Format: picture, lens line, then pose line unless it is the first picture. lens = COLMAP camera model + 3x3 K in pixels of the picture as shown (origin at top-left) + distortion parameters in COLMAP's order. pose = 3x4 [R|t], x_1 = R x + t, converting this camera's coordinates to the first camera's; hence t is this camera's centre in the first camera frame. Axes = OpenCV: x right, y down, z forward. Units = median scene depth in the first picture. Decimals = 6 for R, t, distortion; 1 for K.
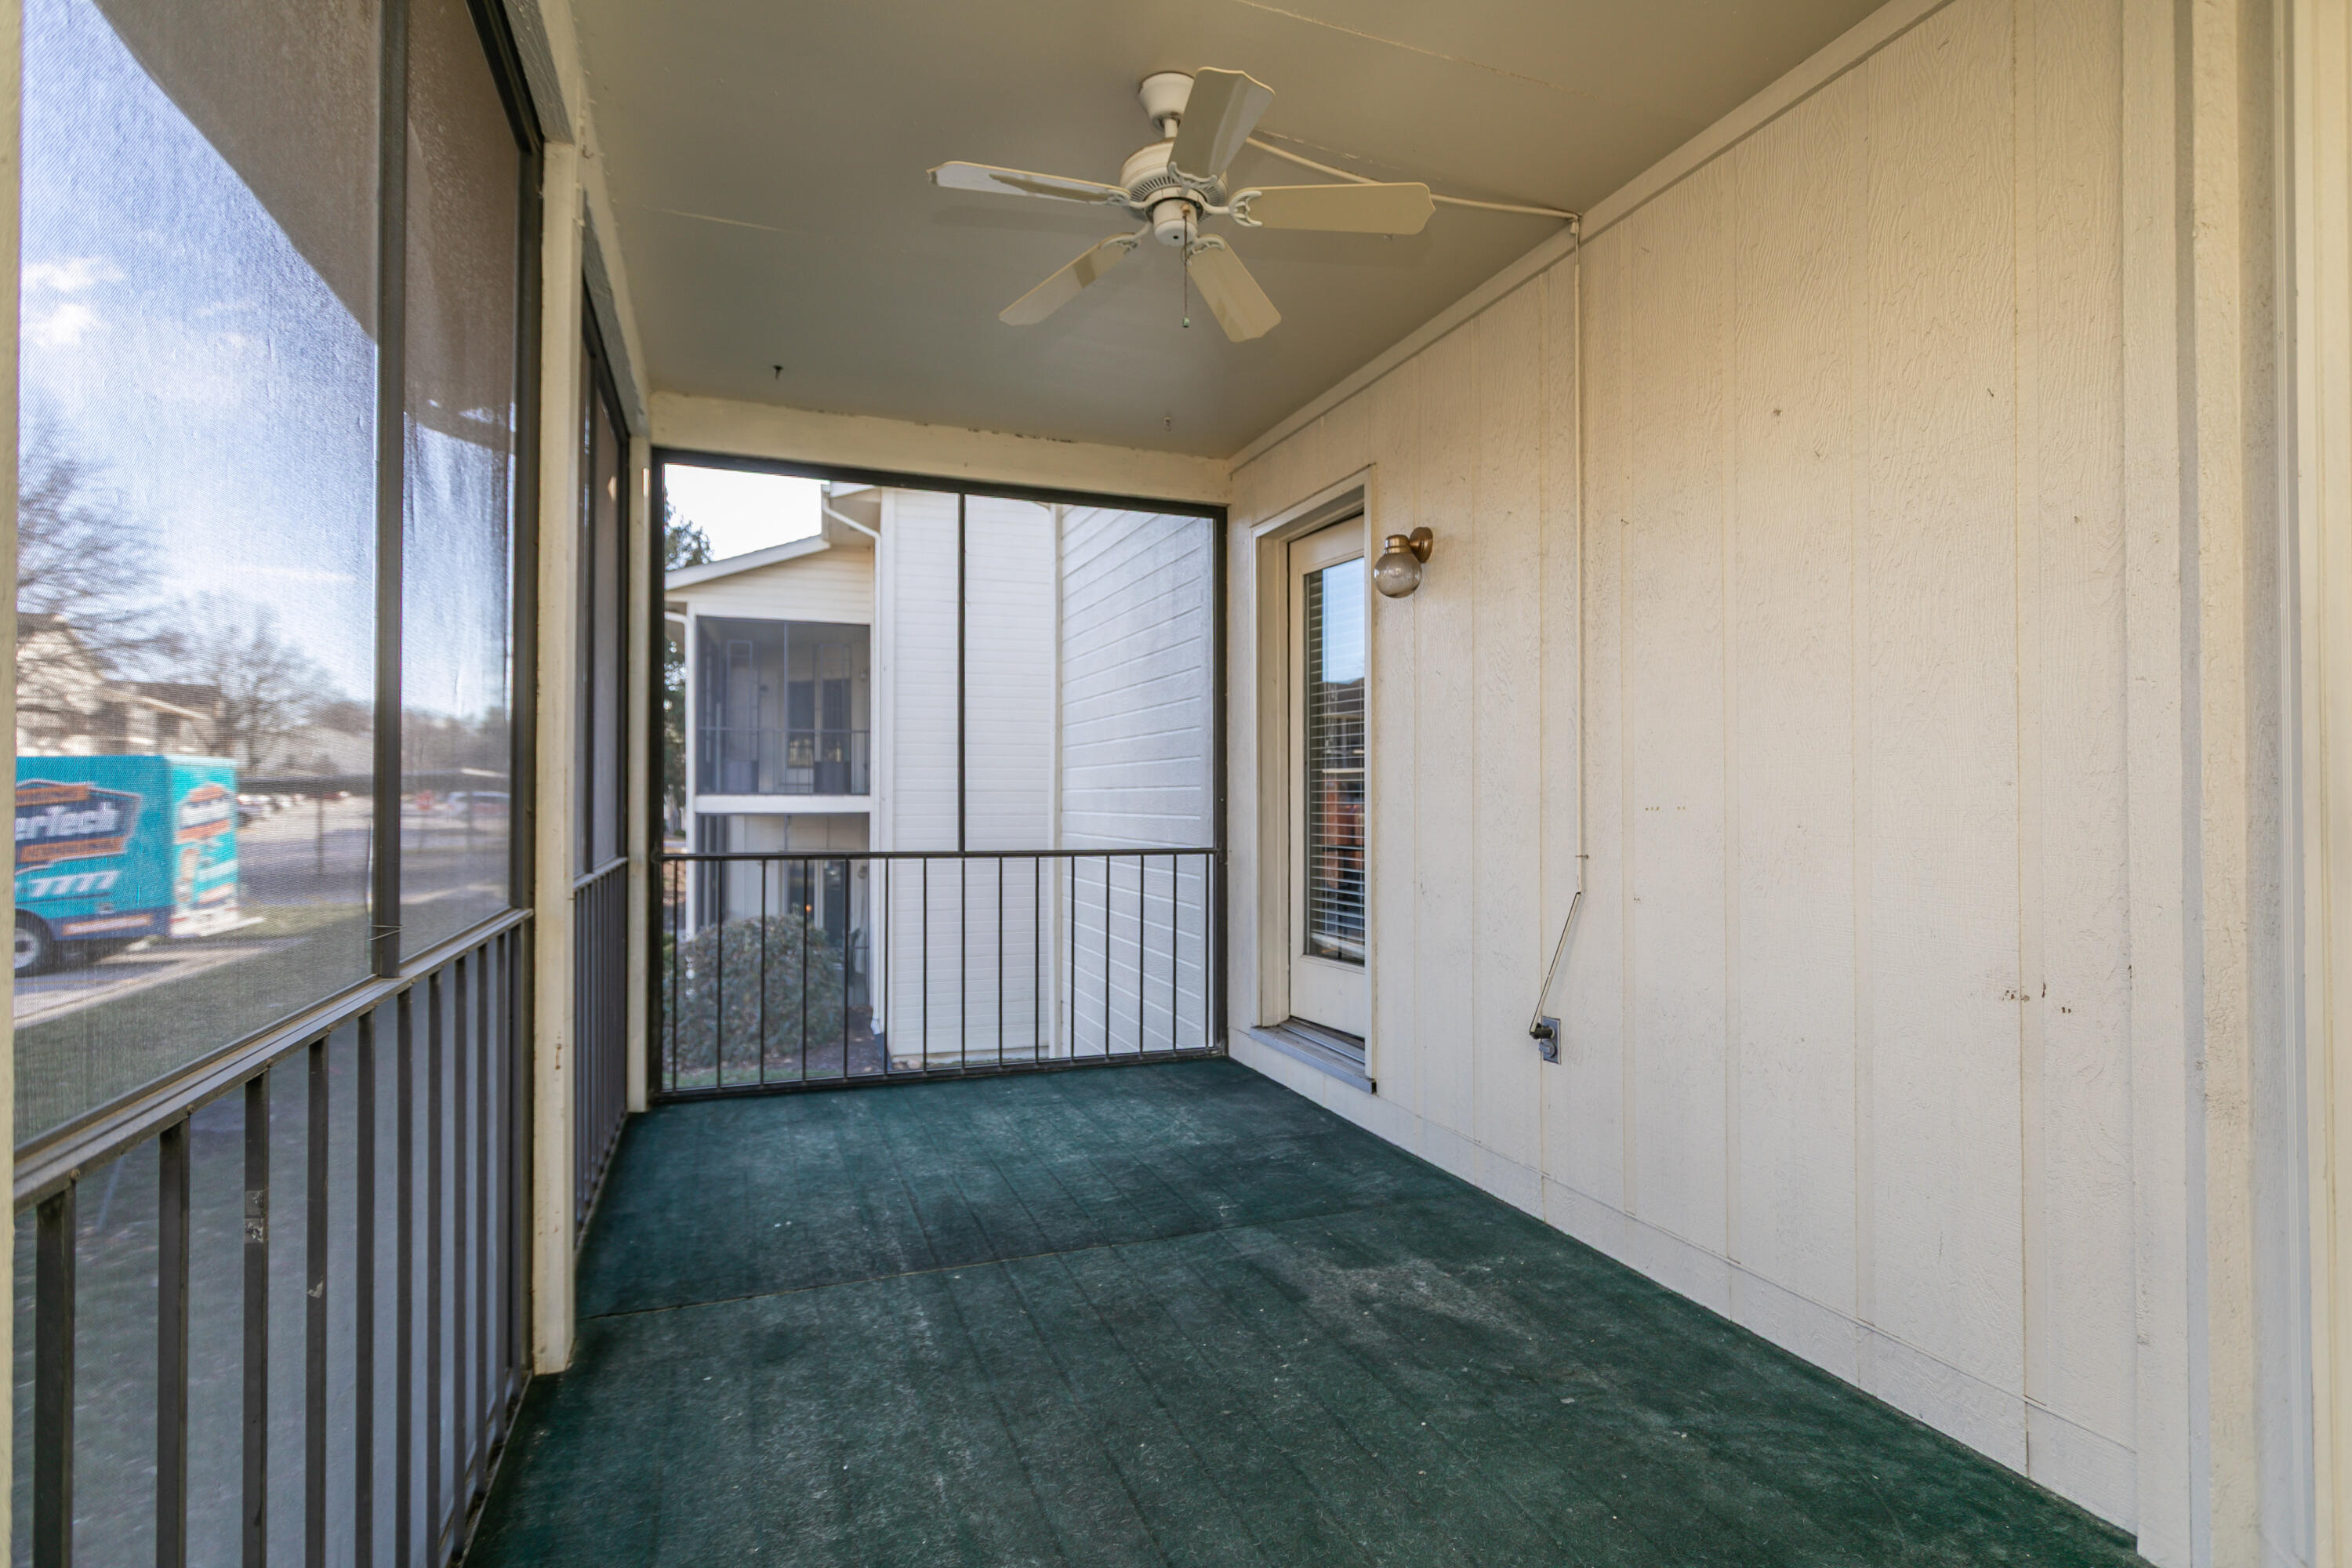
lens RADIAL K [[1122.2, 0, 1176.0], [0, 1122.2, 784.0], [0, 0, 1]] dist [-0.001353, -0.000062]
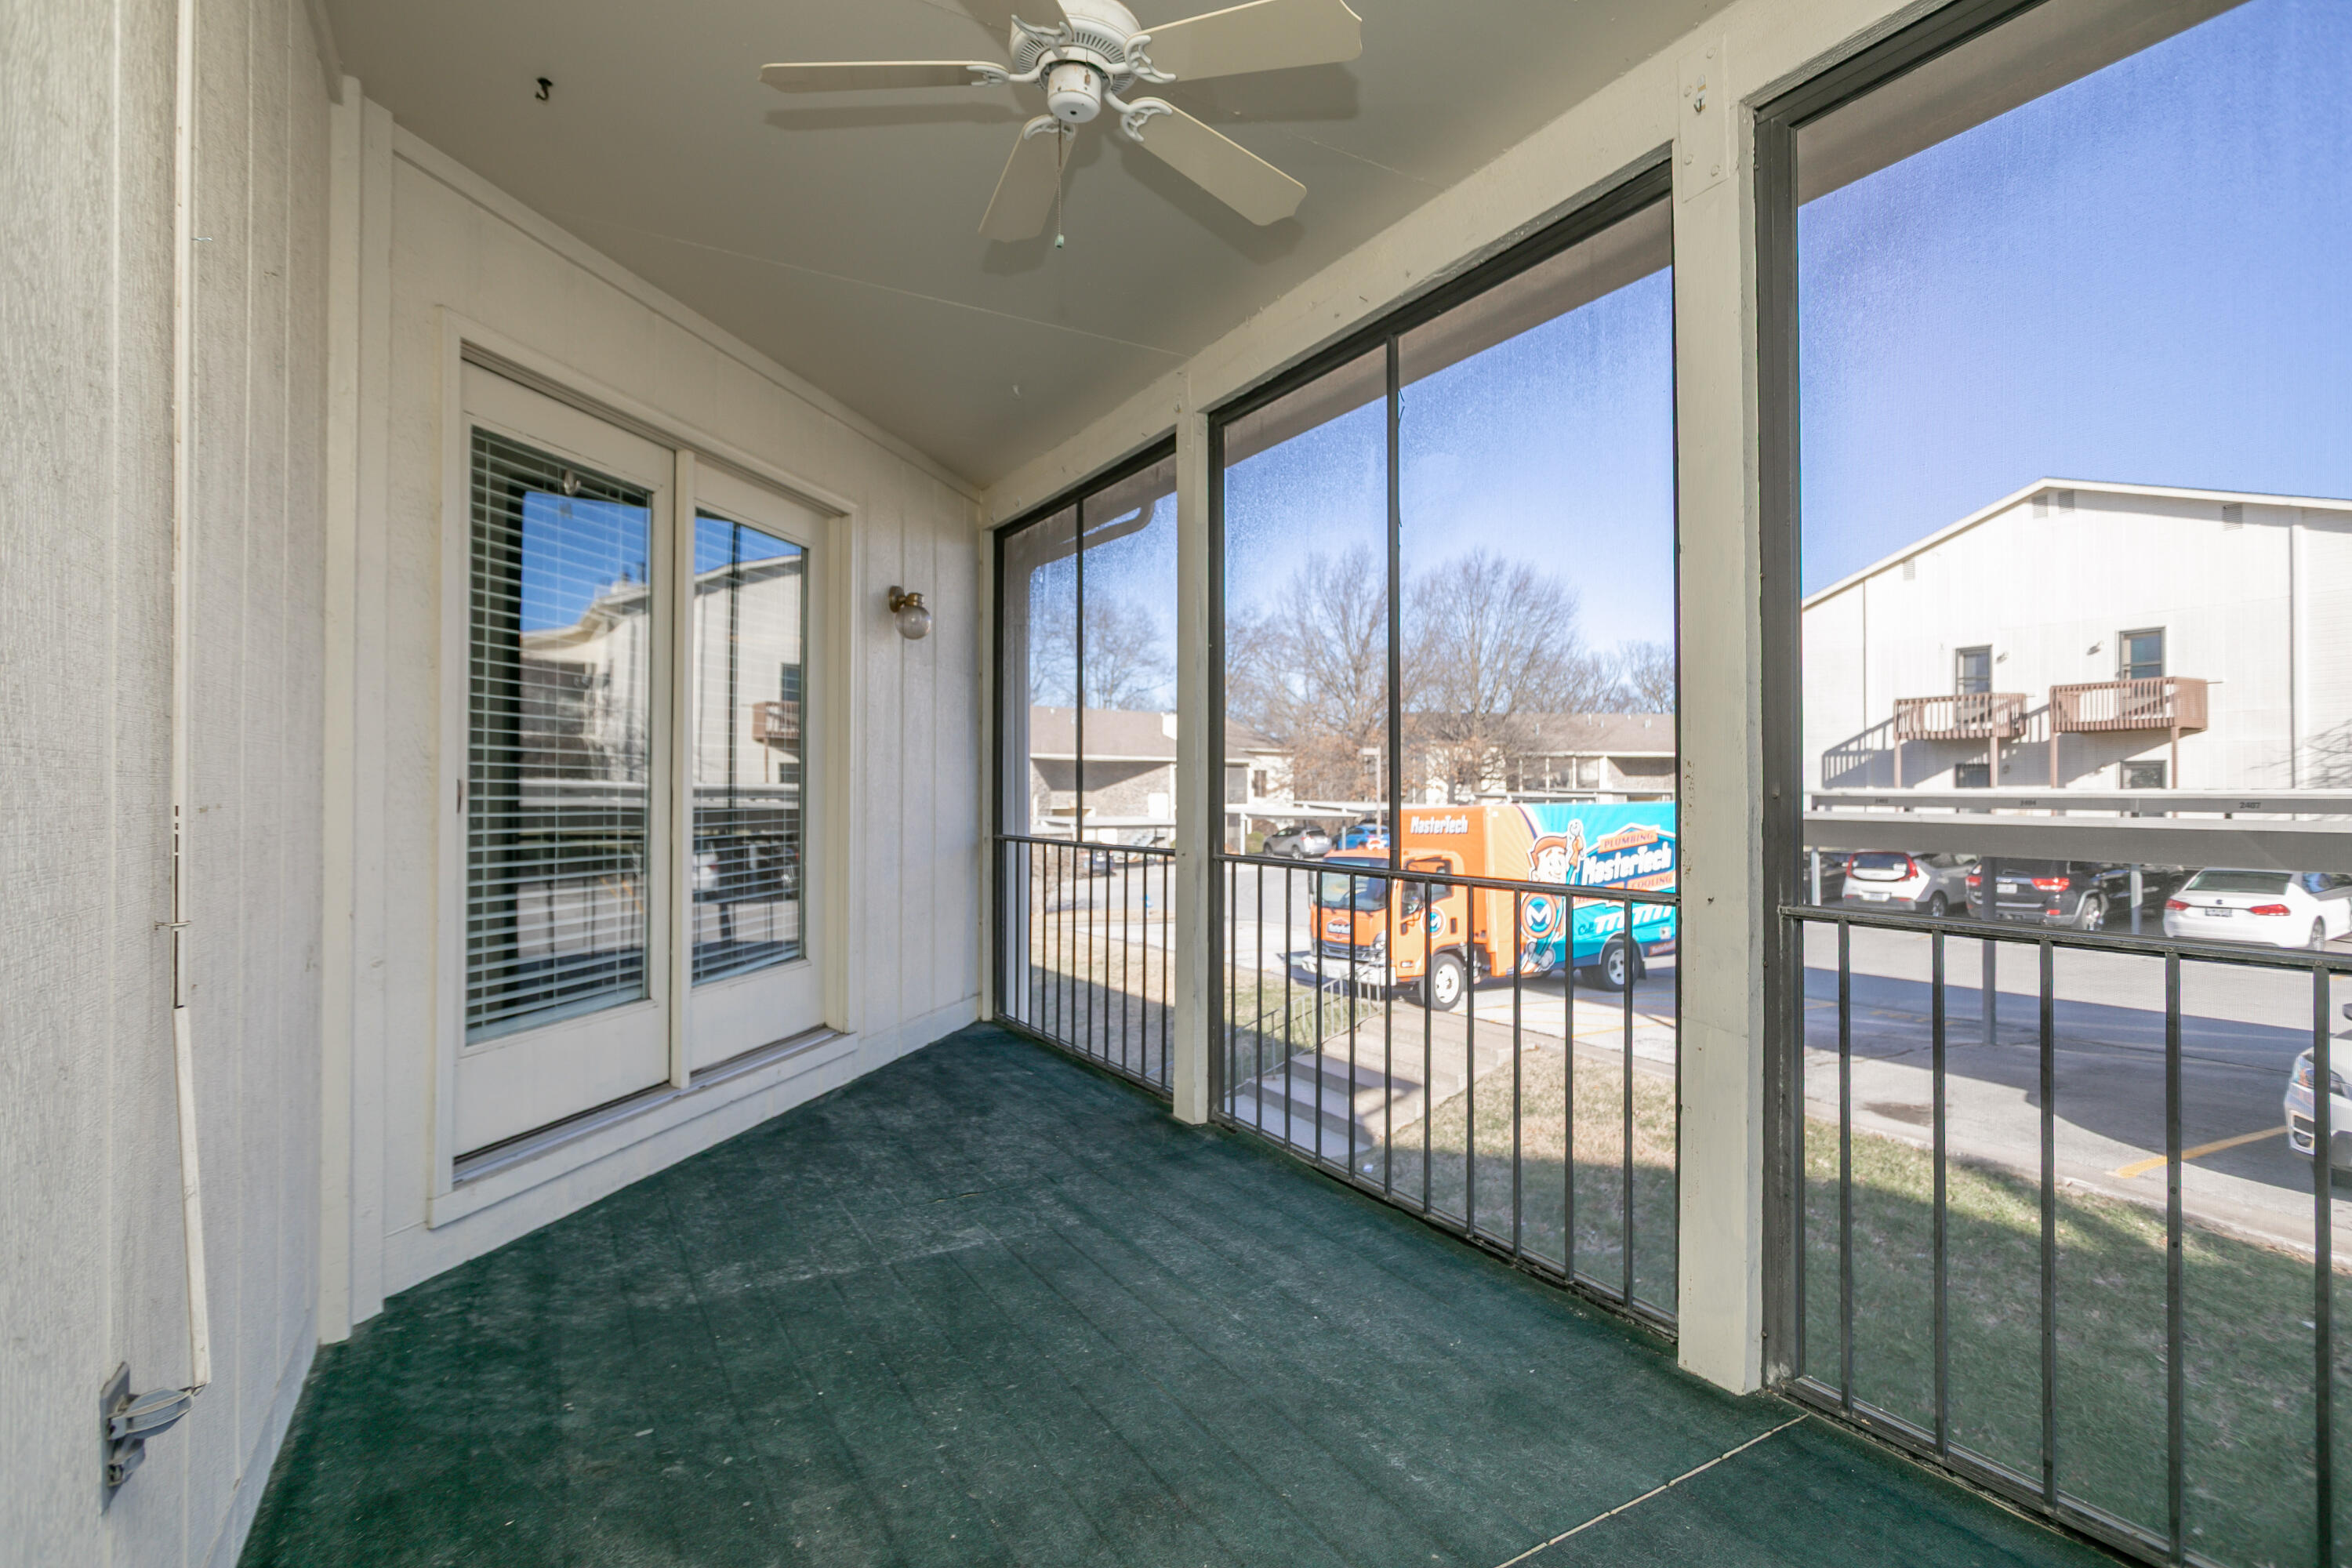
lens RADIAL K [[1122.2, 0, 1176.0], [0, 1122.2, 784.0], [0, 0, 1]] dist [-0.001353, -0.000062]
pose [[-0.988364, -0.006656, -0.151959, 0.049888], [-0.004573, 0.999891, -0.014056, 0.017716], [0.152035, -0.013198, -0.988287, 1.754272]]
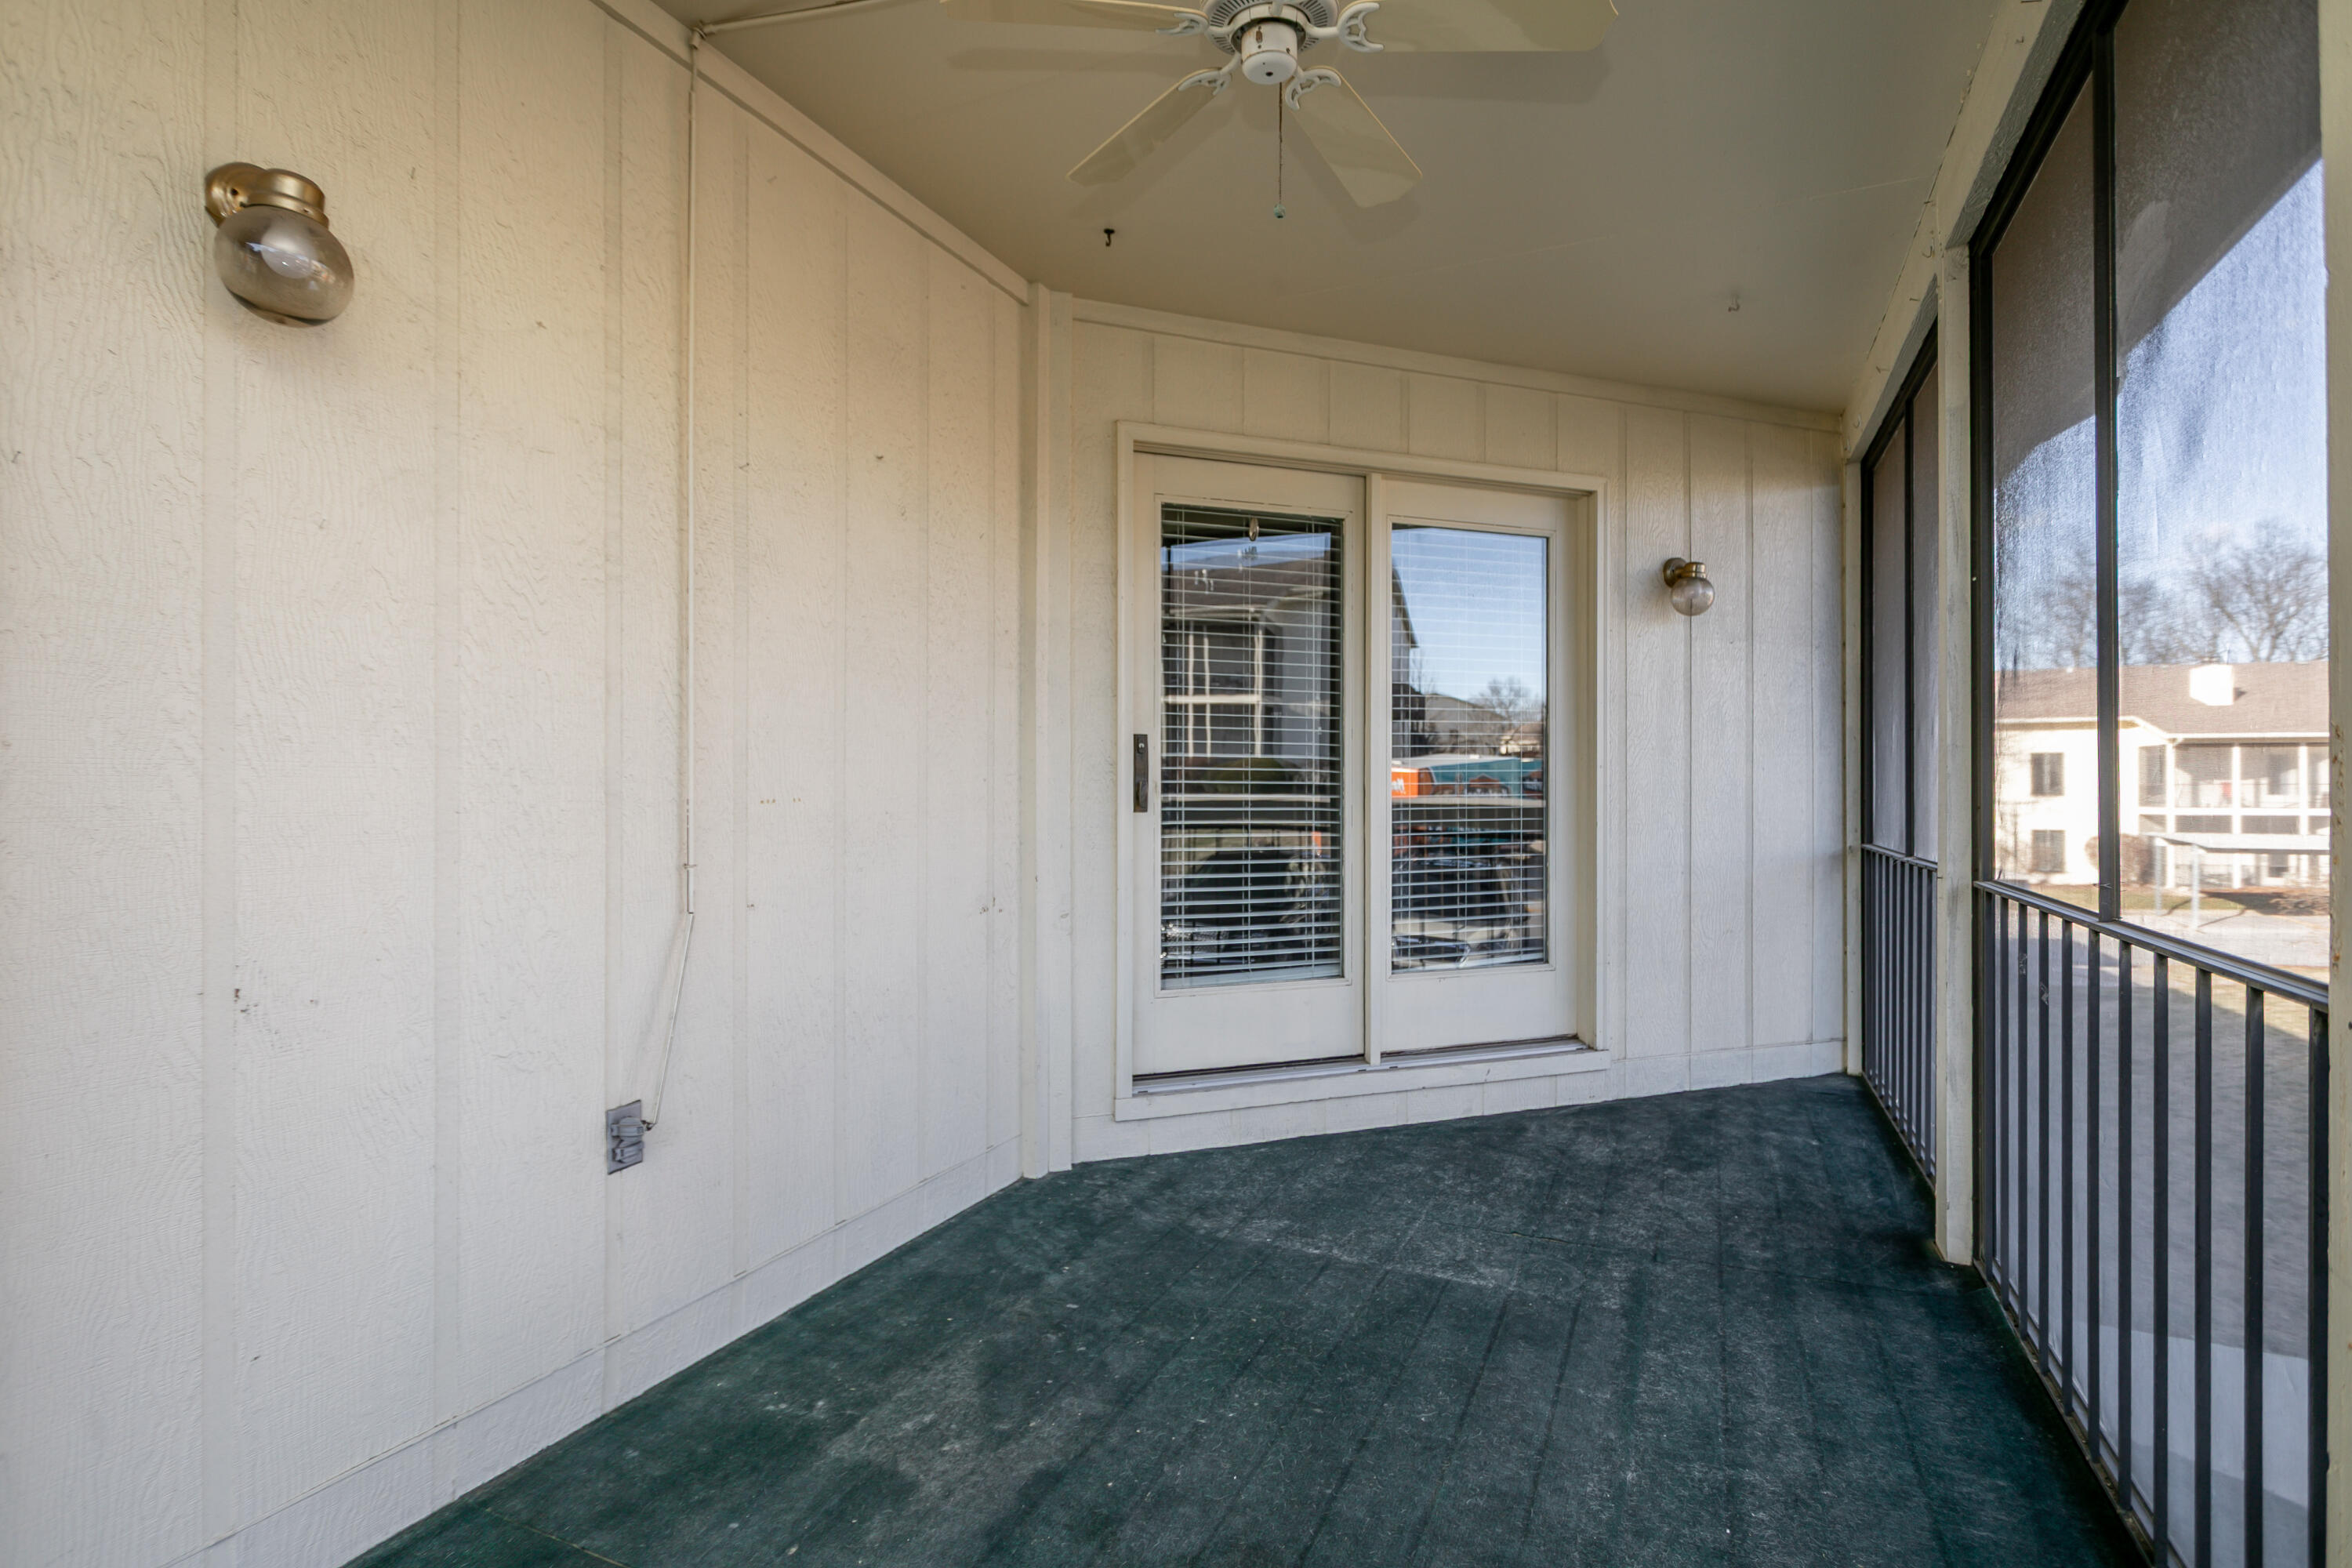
lens RADIAL K [[1149.0, 0, 1164.9], [0, 1149.0, 780.2], [0, 0, 1]] dist [-0.000349, 0.000590]
pose [[-0.687148, 0.003115, 0.726511, -0.513870], [-0.005530, 0.999939, -0.009517, 0.012441], [-0.726497, -0.010557, -0.687089, 1.541041]]
